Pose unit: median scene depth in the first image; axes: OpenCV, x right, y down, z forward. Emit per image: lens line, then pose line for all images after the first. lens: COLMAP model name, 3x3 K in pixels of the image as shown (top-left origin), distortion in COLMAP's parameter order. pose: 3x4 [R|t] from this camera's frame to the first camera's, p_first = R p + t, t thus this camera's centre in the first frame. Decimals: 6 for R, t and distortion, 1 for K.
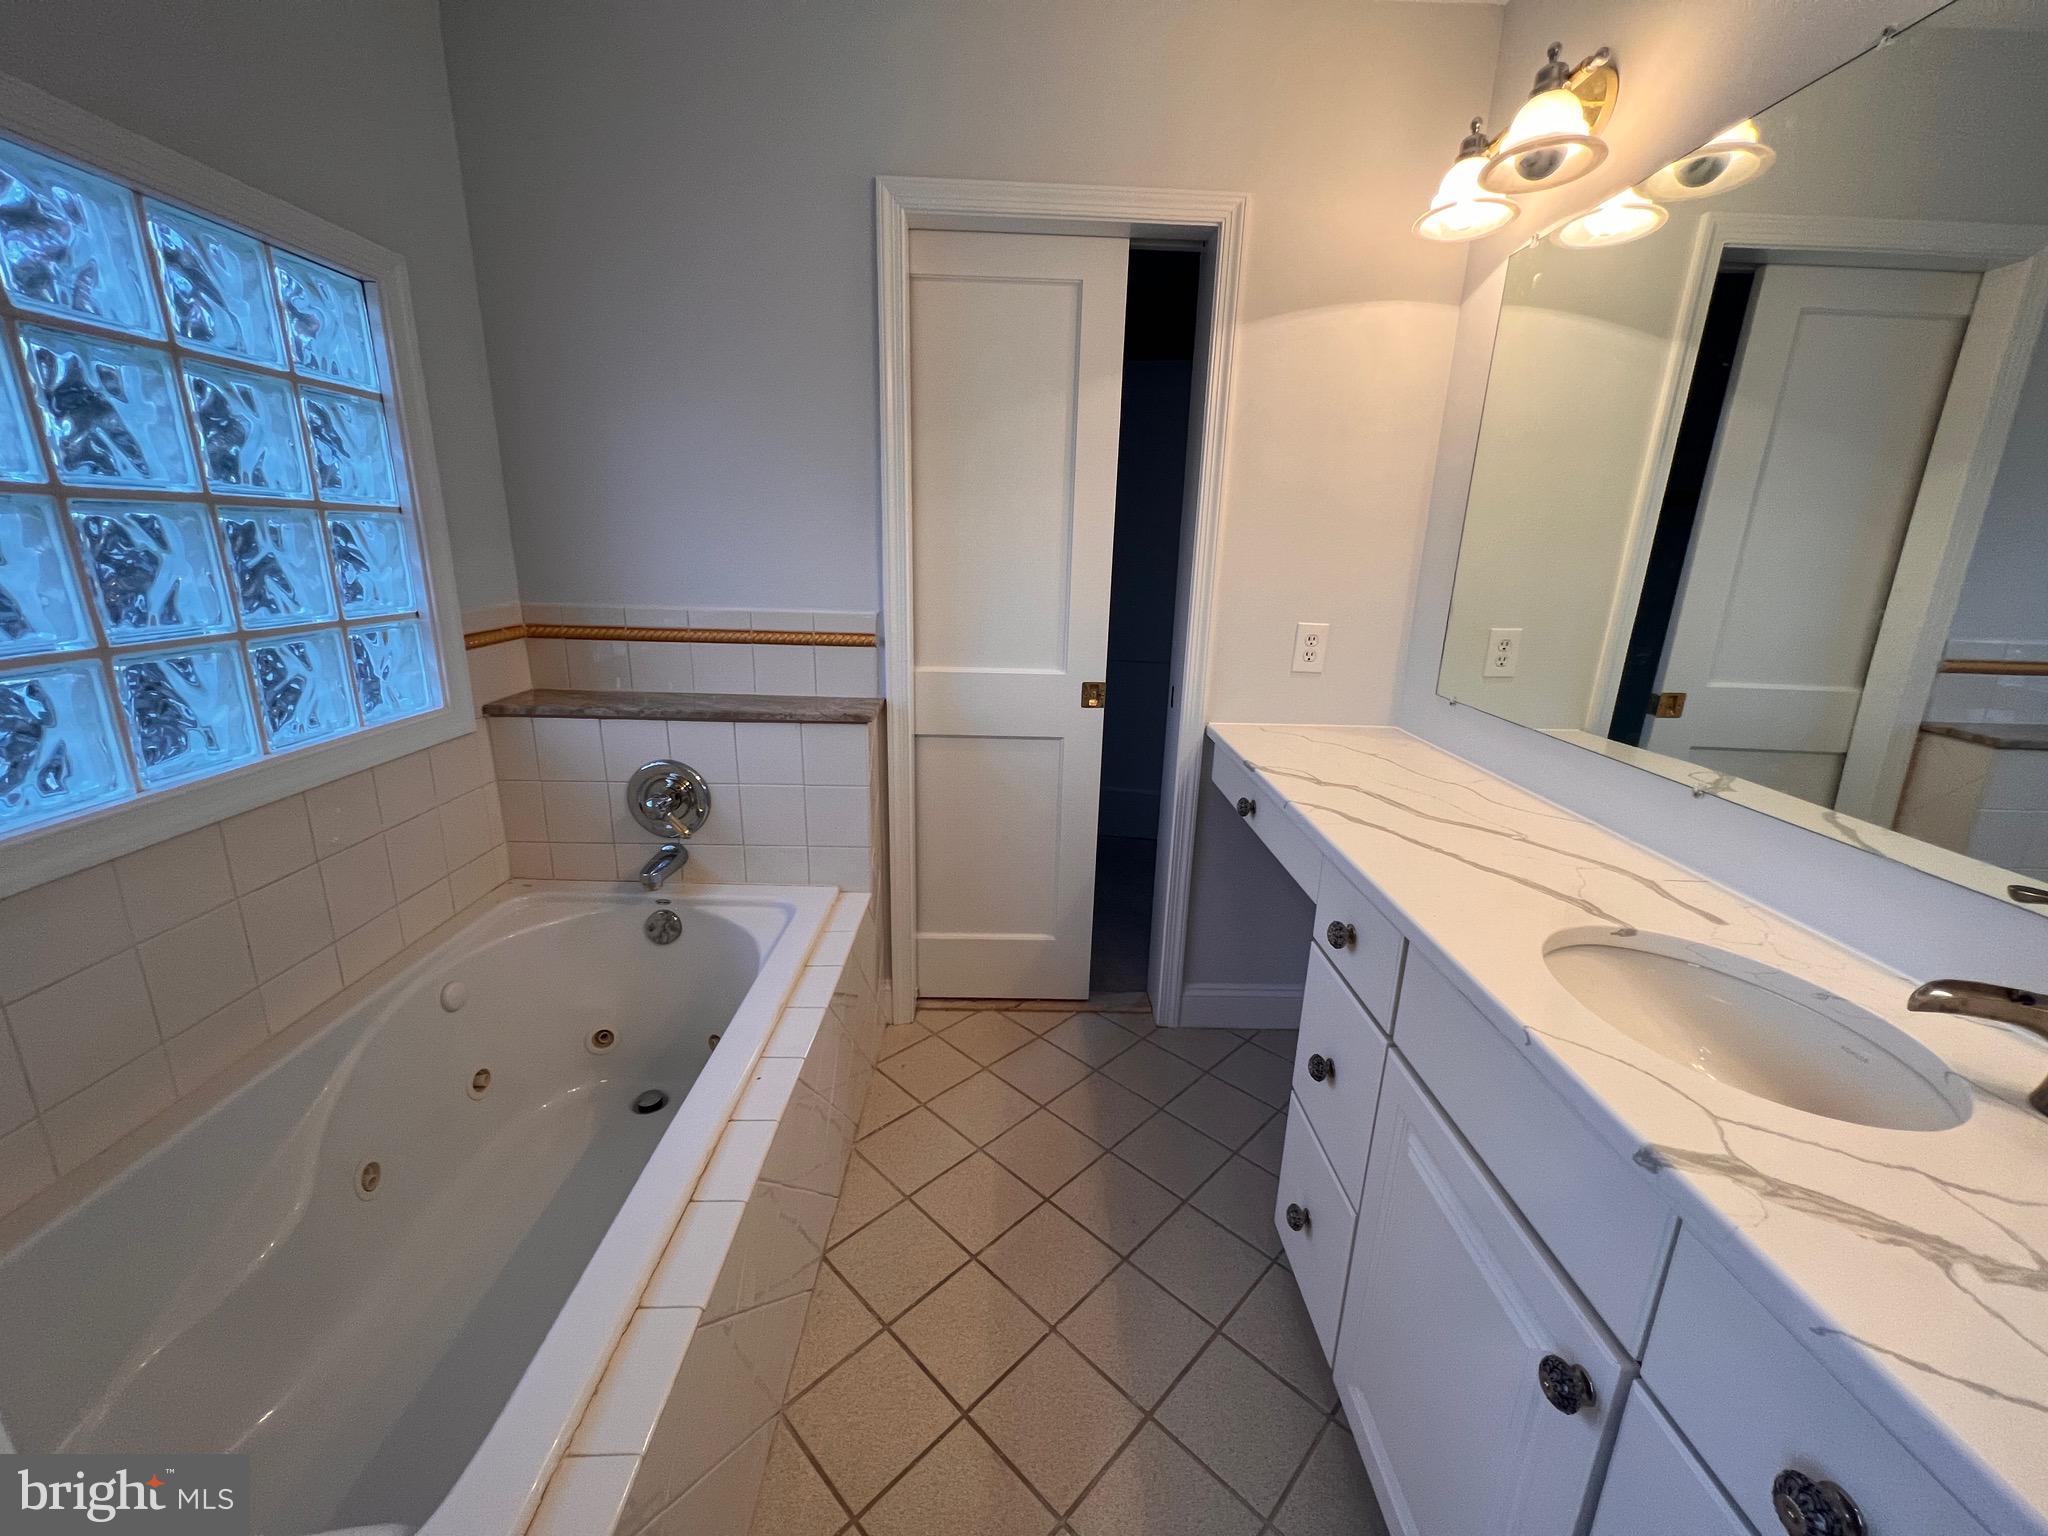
lens RADIAL K [[809.8, 0, 1024.0], [0, 809.8, 768.0], [0, 0, 1]] dist [0.000150, 0.000033]
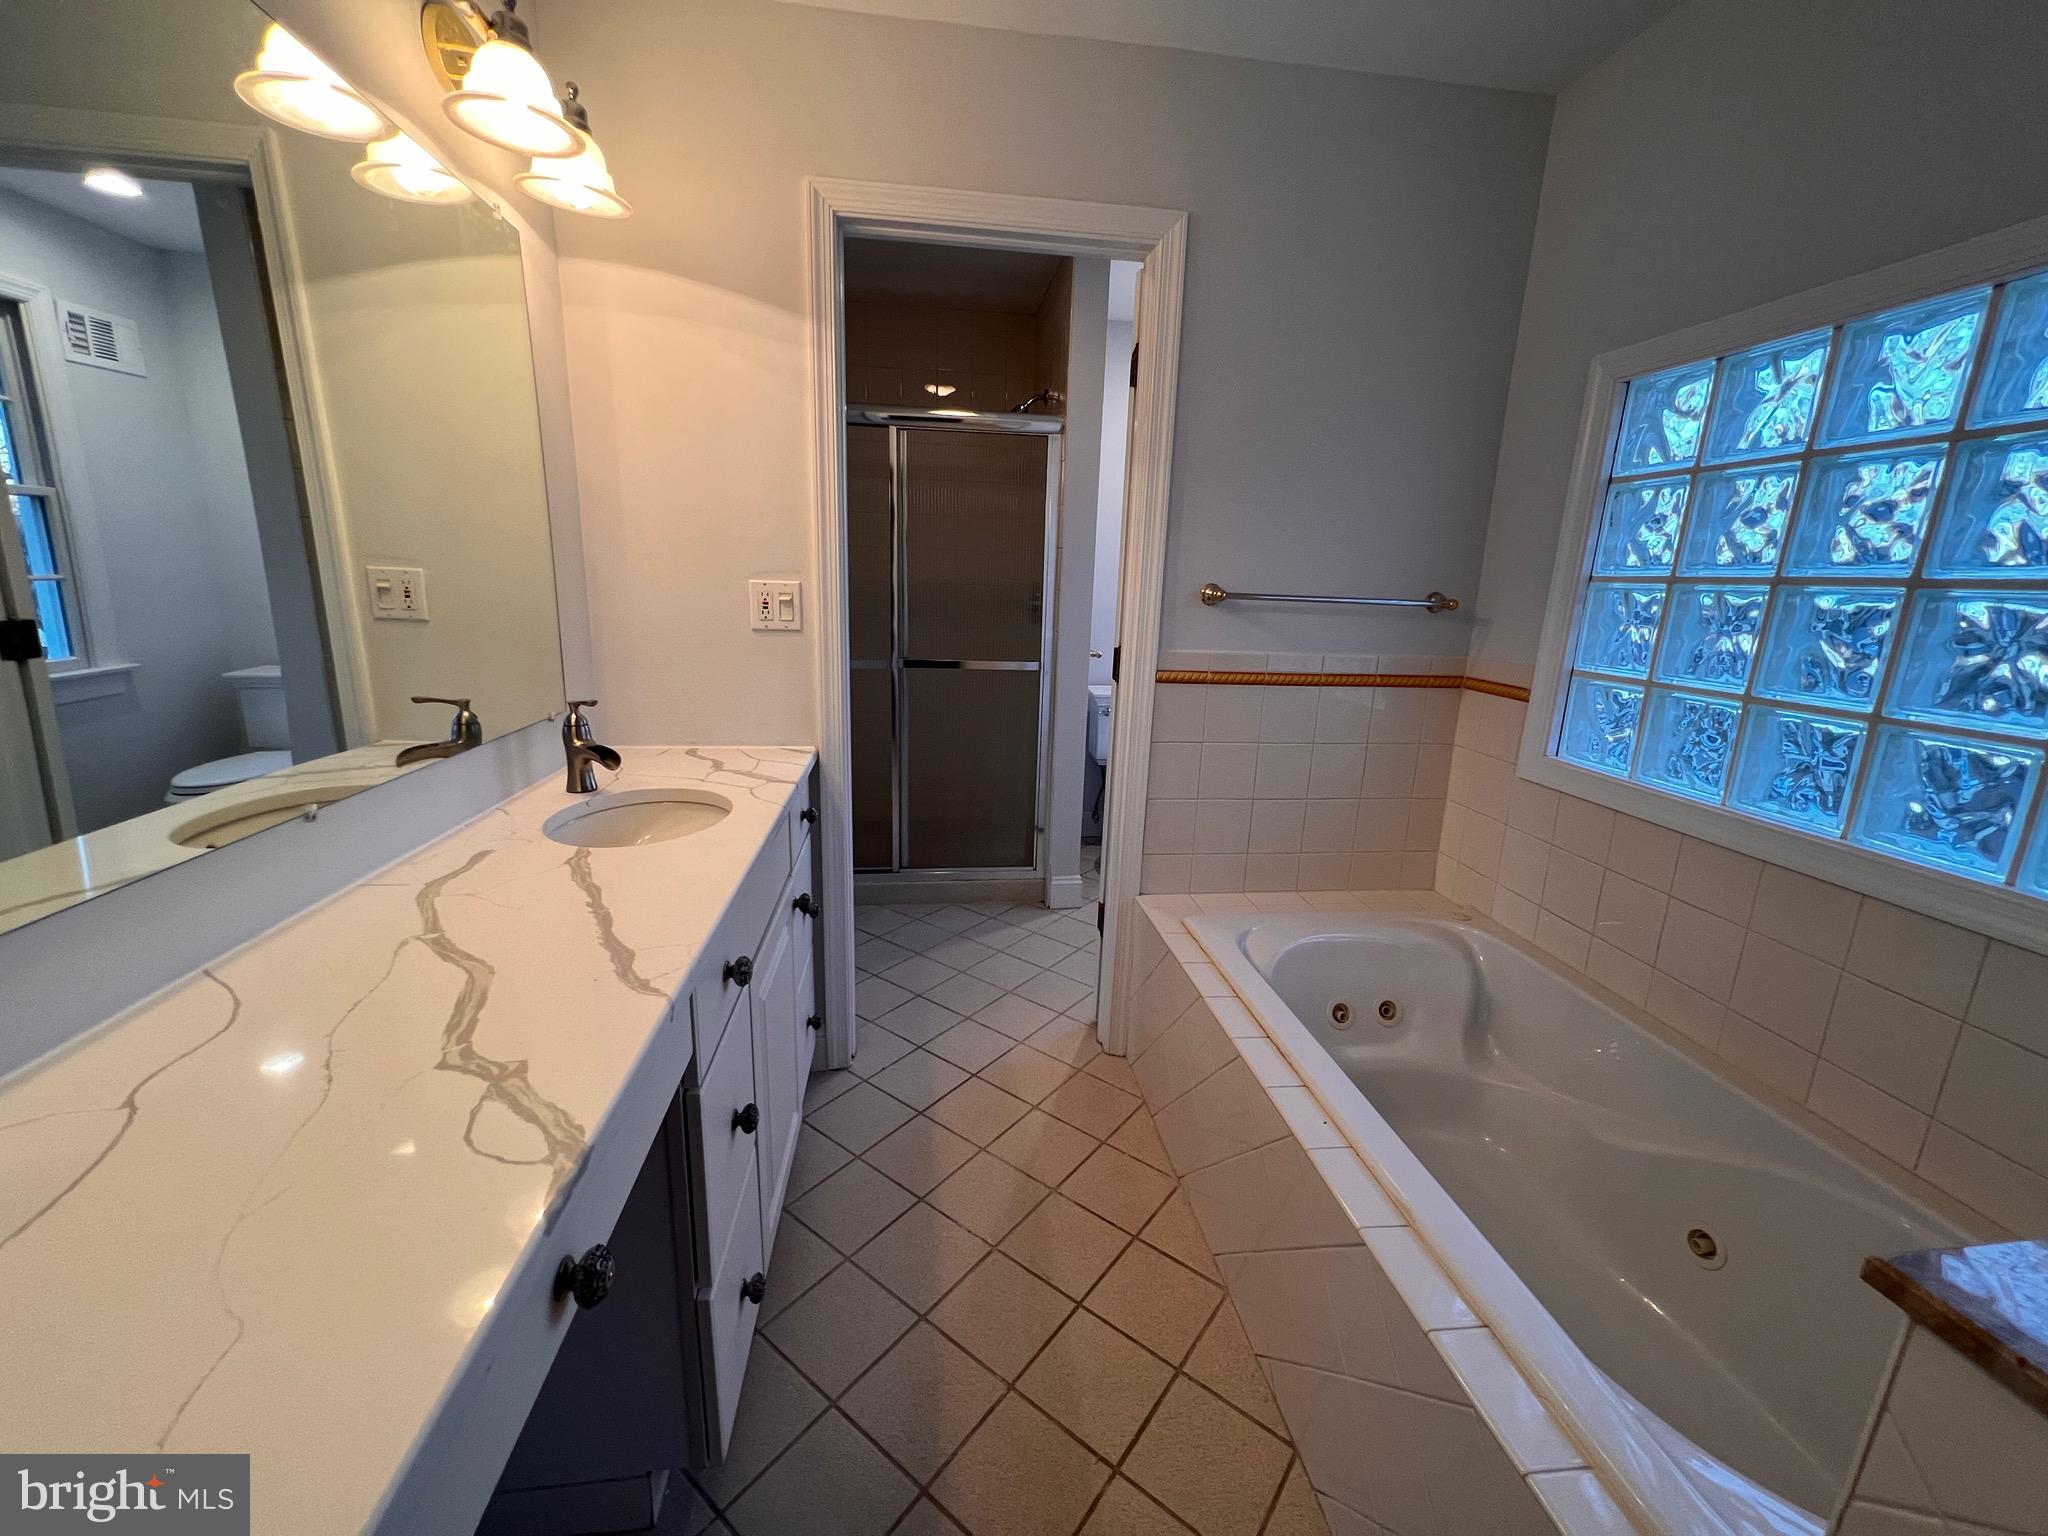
lens RADIAL K [[809.8, 0, 1024.0], [0, 809.8, 768.0], [0, 0, 1]] dist [0.000150, 0.000033]
pose [[-0.990863, -0.033414, -0.130665, 0.182665], [-0.092318, 0.874321, 0.476488, -0.432511], [0.098322, 0.484197, -0.869417, 1.593516]]
